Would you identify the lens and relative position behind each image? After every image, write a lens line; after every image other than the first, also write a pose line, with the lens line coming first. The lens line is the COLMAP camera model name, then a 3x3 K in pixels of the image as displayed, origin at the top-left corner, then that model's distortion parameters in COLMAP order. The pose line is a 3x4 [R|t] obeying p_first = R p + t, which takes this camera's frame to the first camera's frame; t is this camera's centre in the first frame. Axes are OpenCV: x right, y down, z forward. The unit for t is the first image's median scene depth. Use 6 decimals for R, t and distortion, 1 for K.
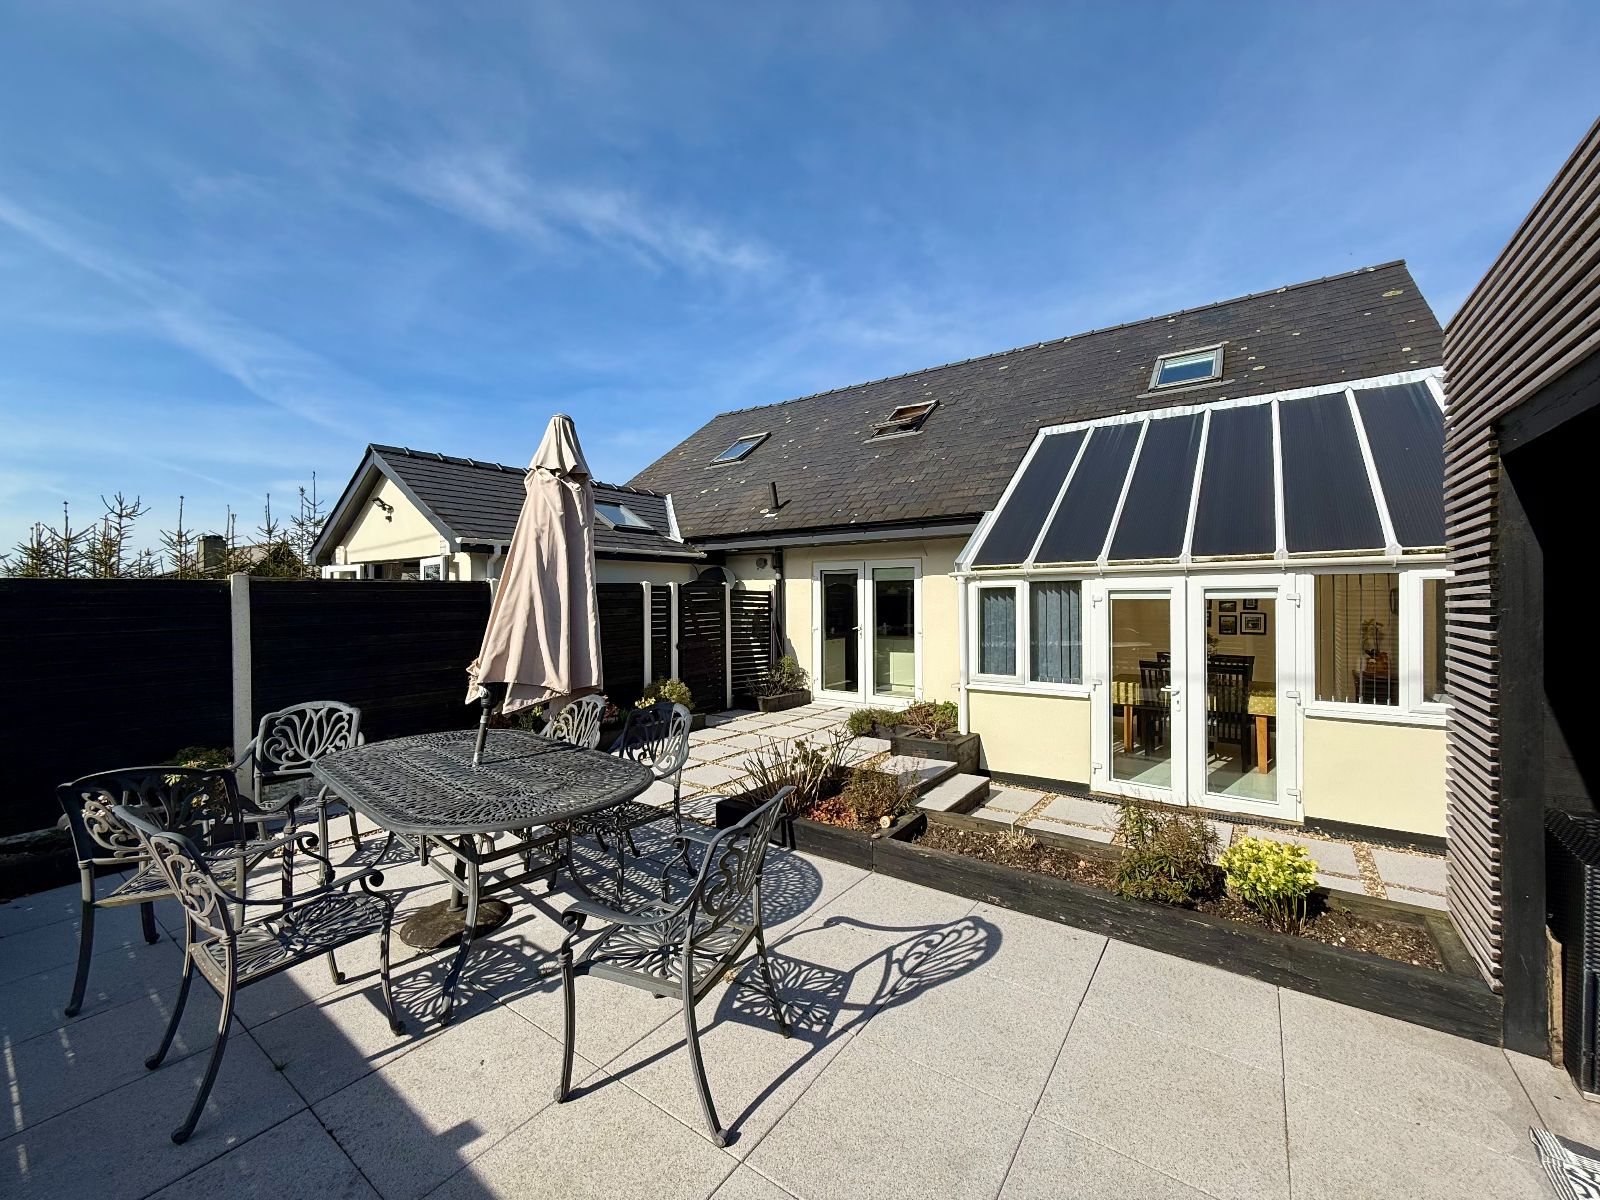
lens RADIAL K [[635.1, 0, 799.3], [0, 635.1, 597.8], [0, 0, 1]] dist [-0.000634, -0.000375]
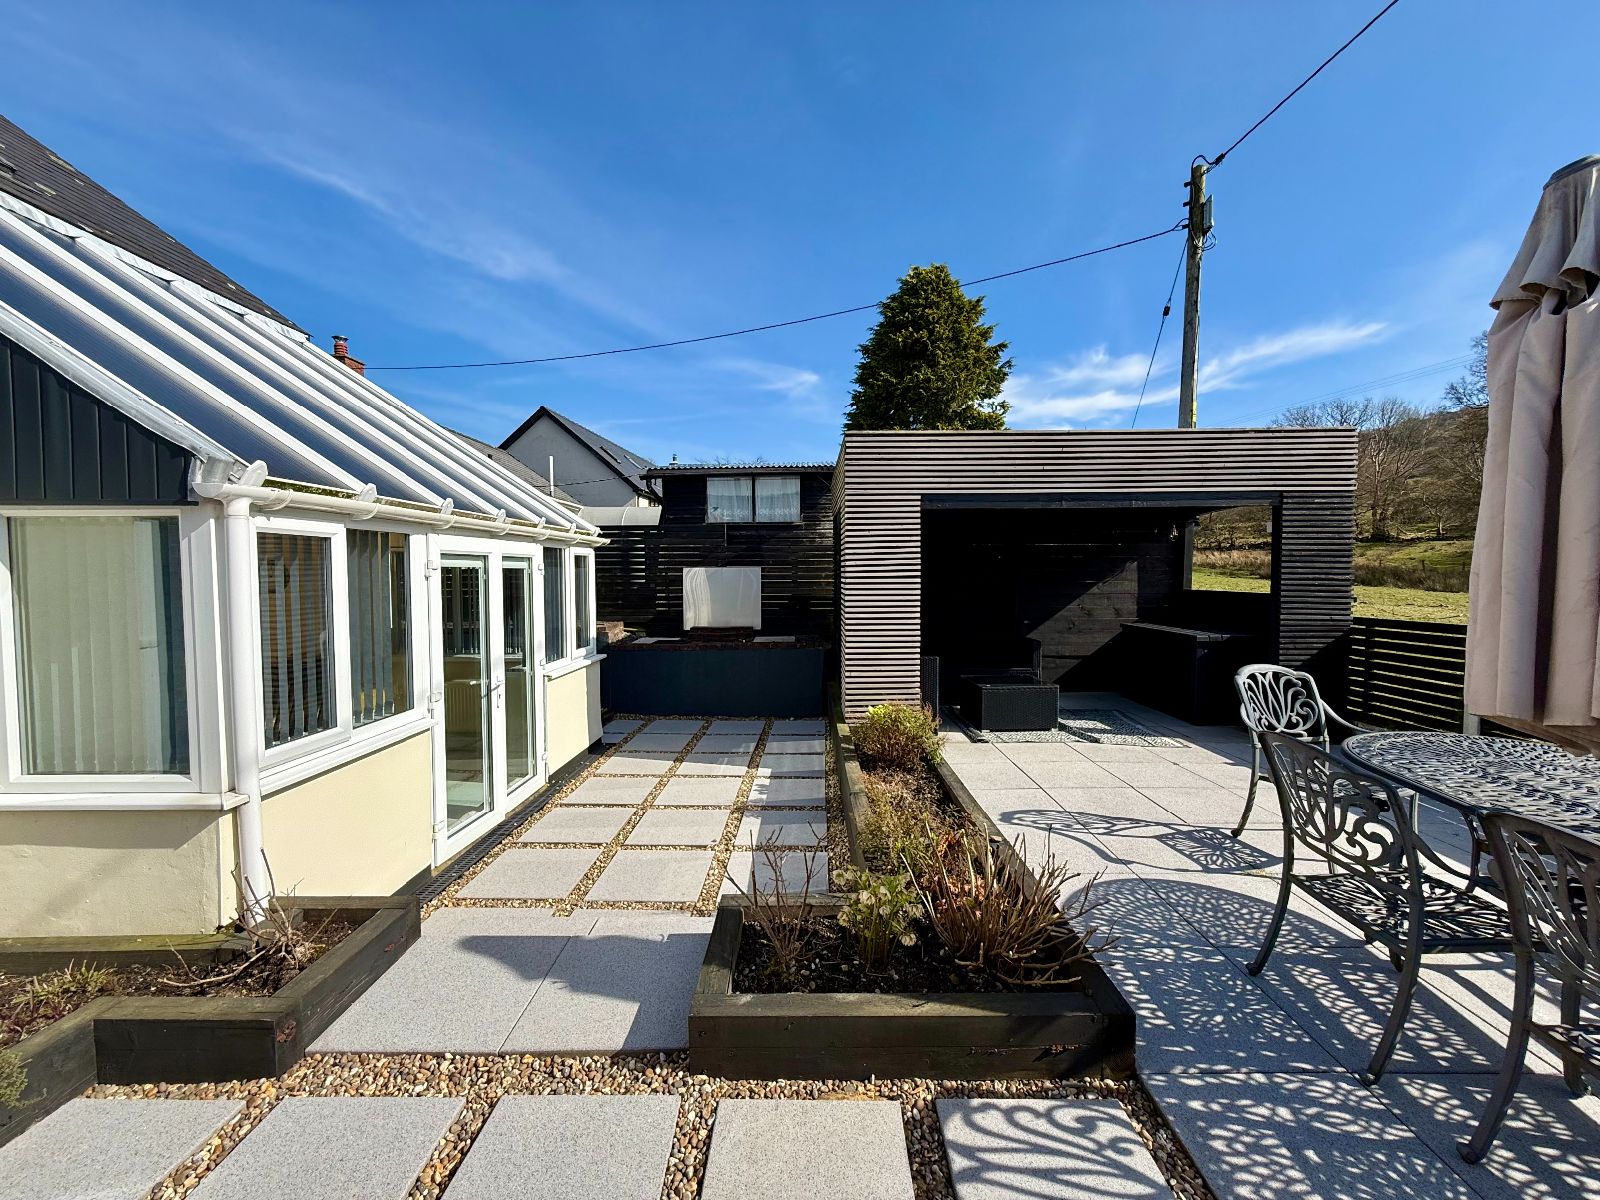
lens RADIAL K [[635.1, 0, 804.6], [0, 635.1, 603.3], [0, 0, 1]] dist [-0.000634, -0.000375]
pose [[-0.577067, -0.026232, 0.816276, -0.532028], [0.010049, 0.999180, 0.039214, 0.037391], [-0.816635, 0.030832, -0.576330, 2.183849]]
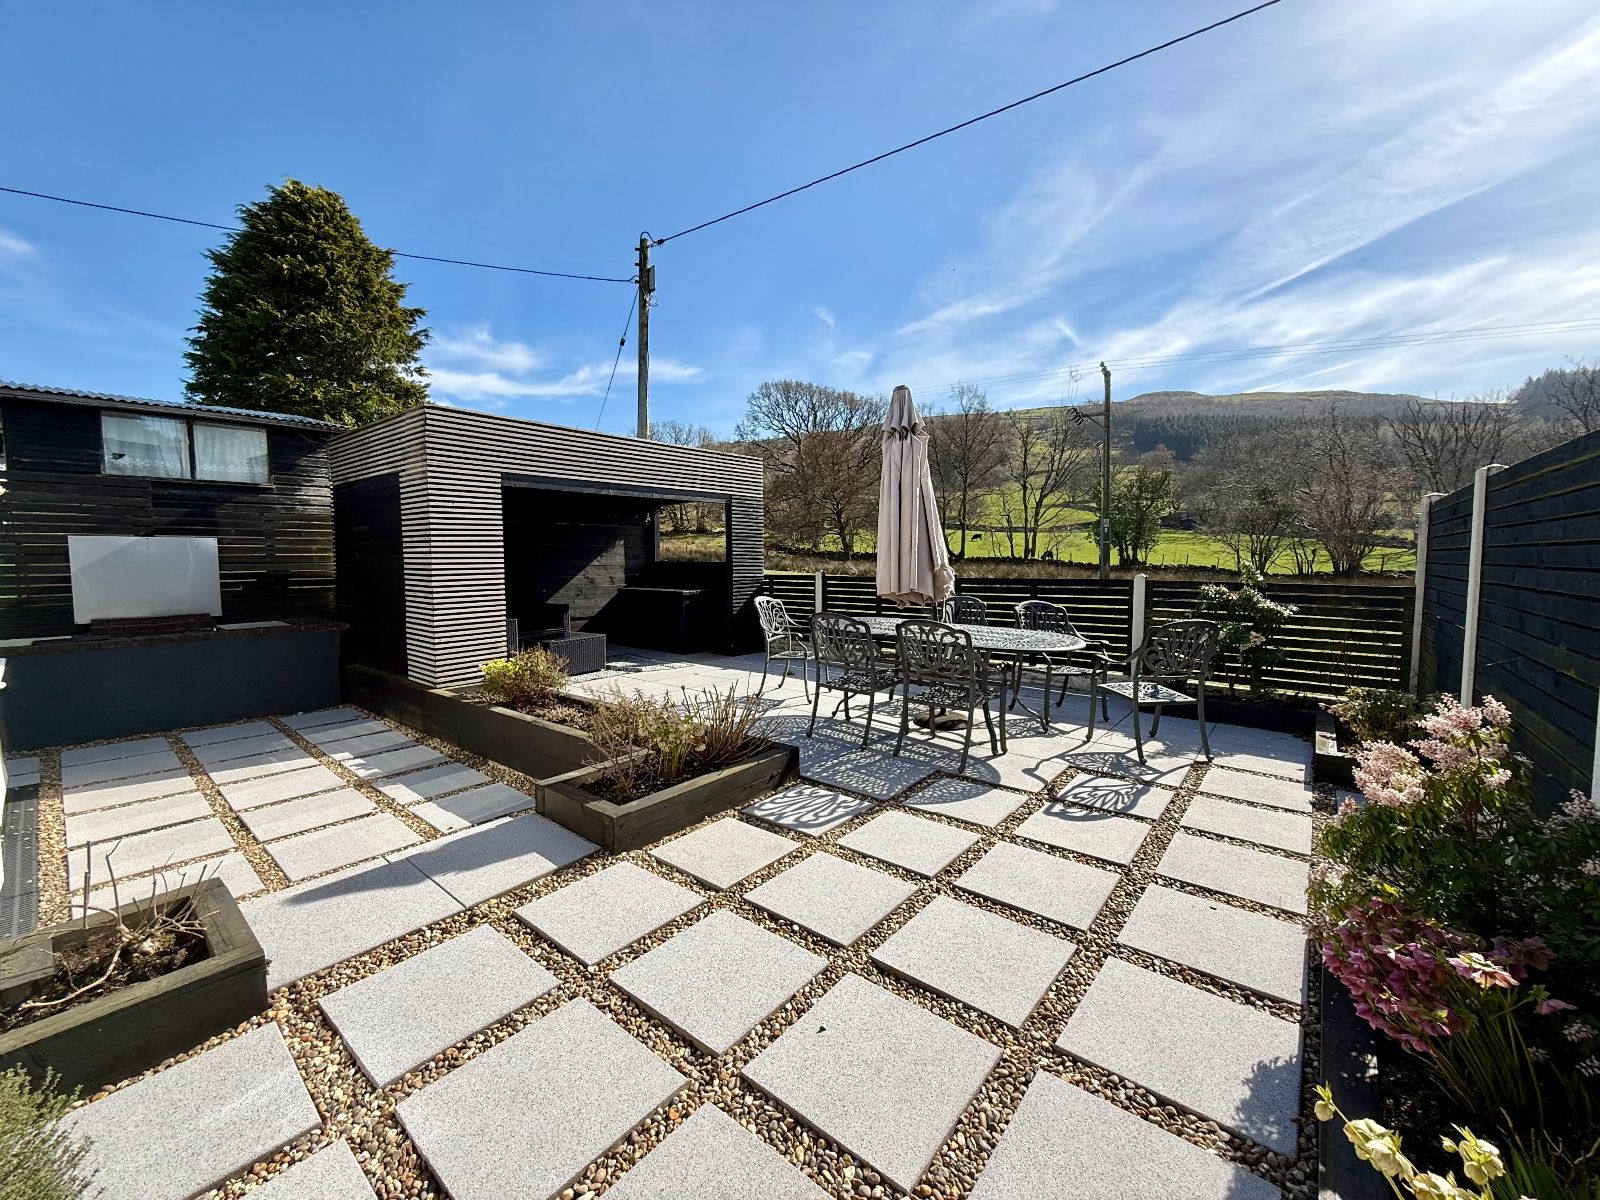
lens RADIAL K [[635.1, 0, 802.0], [0, 635.1, 600.3], [0, 0, 1]] dist [-0.000634, -0.000375]
pose [[-0.998190, 0.008565, 0.059529, -0.486727], [0.012787, 0.997401, 0.070912, 0.045029], [-0.058767, 0.071545, -0.995705, 2.317637]]
